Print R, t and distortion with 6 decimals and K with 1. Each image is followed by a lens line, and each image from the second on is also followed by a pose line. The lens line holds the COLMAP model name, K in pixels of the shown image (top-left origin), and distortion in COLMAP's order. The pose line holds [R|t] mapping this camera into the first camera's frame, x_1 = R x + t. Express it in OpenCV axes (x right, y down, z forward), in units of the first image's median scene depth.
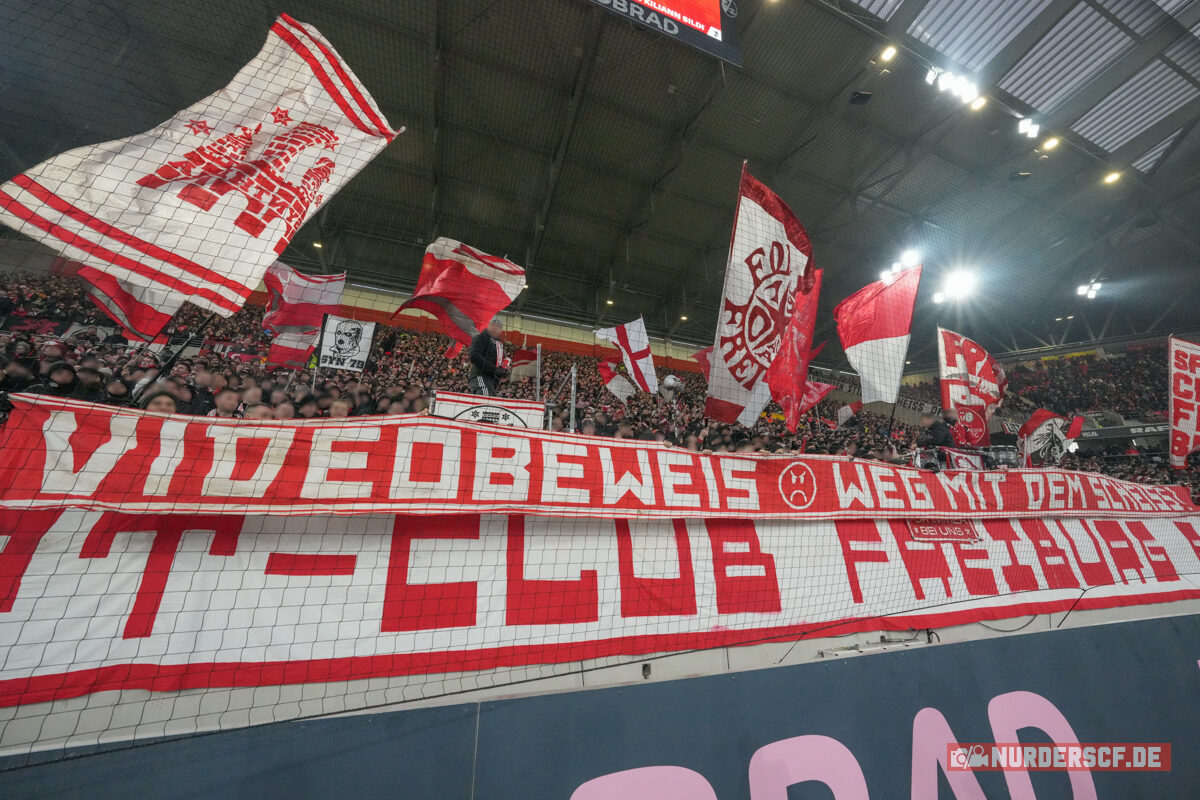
lens RADIAL K [[420.8, 0, 614.4], [0, 420.8, 391.4], [0, 0, 1]] dist [-0.008737, 0.000042]
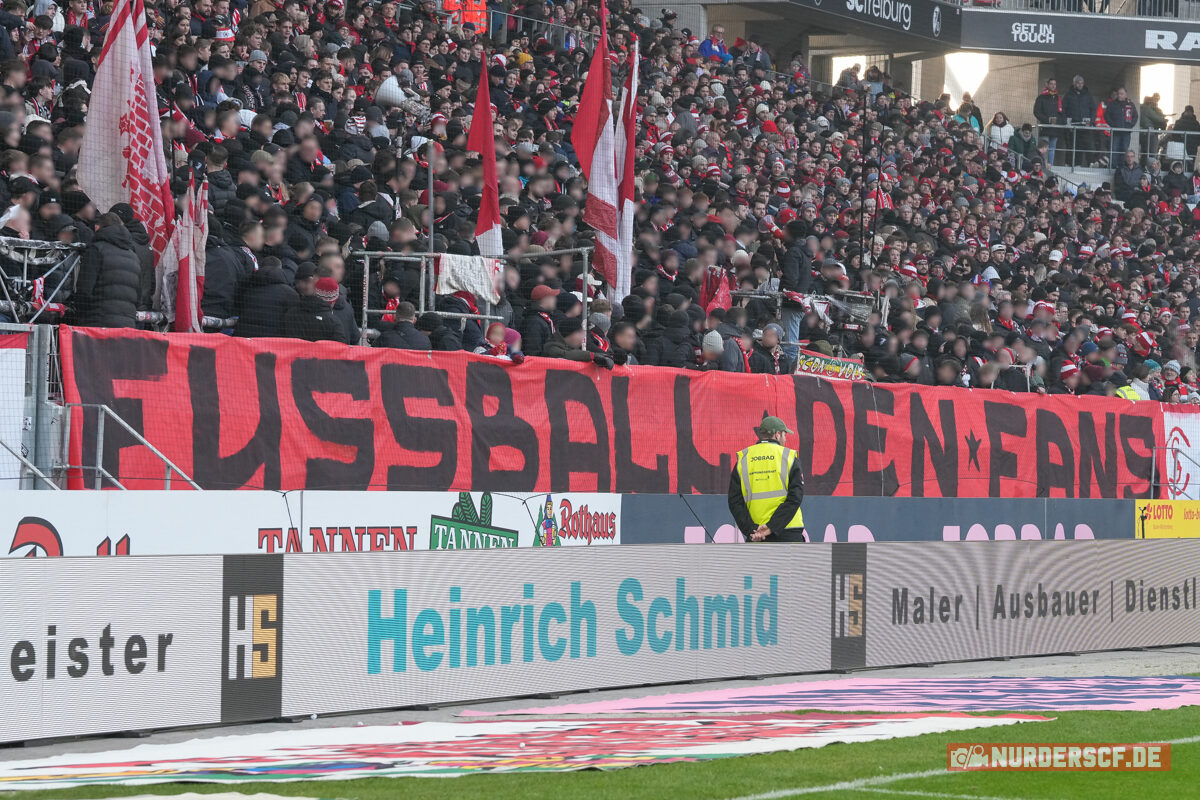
lens RADIAL K [[4390.8, 0, 600.0], [0, 4390.8, 400.0], [0, 0, 1]] dist [0.607755, 0.575106]
pose [[0.725453, 0.036363, 0.687310, -1.774326], [-0.275618, 0.930387, 0.241690, -0.553291], [-0.630676, -0.364770, 0.684975, -1.510740]]
